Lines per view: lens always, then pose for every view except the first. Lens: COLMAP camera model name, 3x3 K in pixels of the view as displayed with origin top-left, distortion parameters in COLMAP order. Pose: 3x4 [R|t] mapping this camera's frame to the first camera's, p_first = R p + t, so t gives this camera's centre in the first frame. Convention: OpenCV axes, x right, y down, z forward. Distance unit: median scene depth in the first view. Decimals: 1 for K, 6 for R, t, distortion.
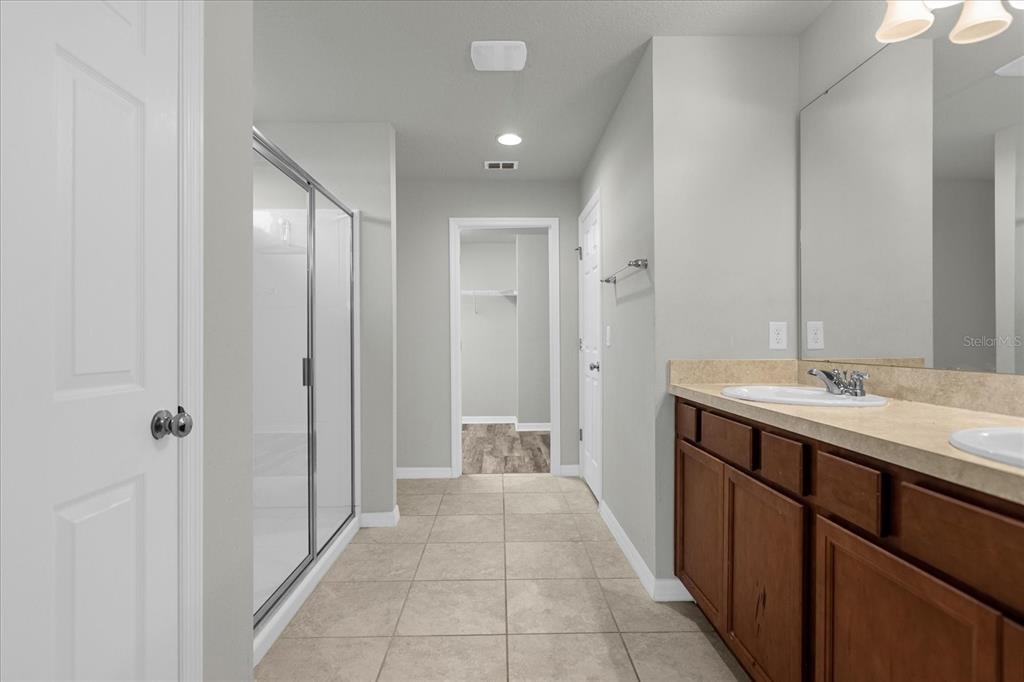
lens RADIAL K [[465.6, 0, 510.3], [0, 465.6, 342.3], [0, 0, 1]] dist [0.007559, 0.000153]
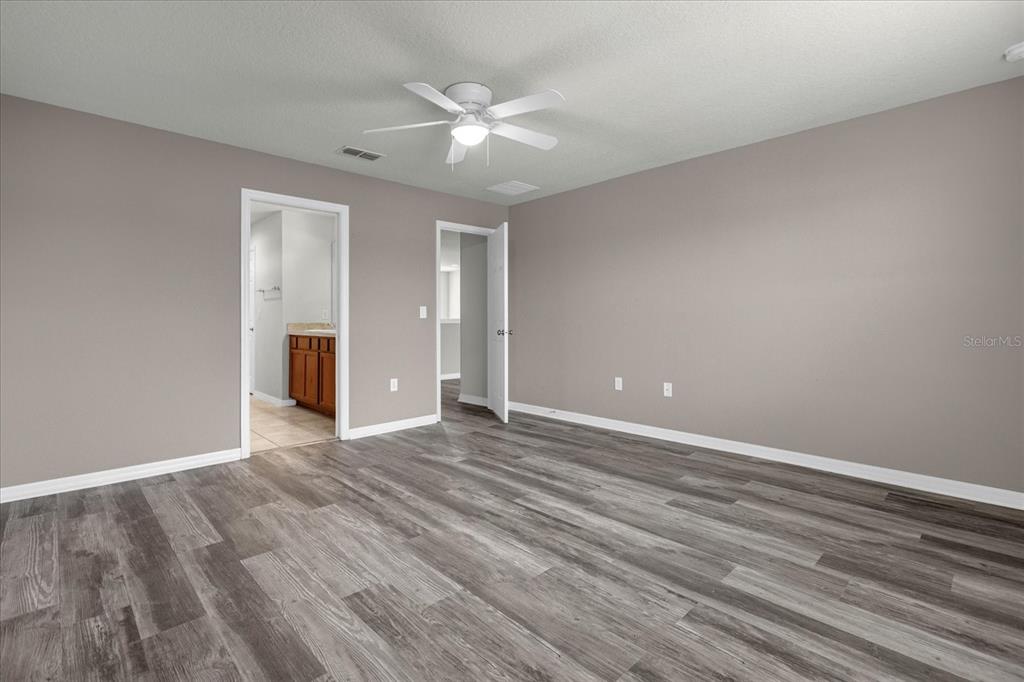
lens RADIAL K [[465.6, 0, 511.7], [0, 465.6, 335.8], [0, 0, 1]] dist [0.007559, 0.000153]
pose [[0.715033, -0.004201, 0.699078, -0.576188], [-0.014733, 0.999669, 0.021076, 0.033381], [-0.698935, -0.025369, 0.714735, -1.712683]]
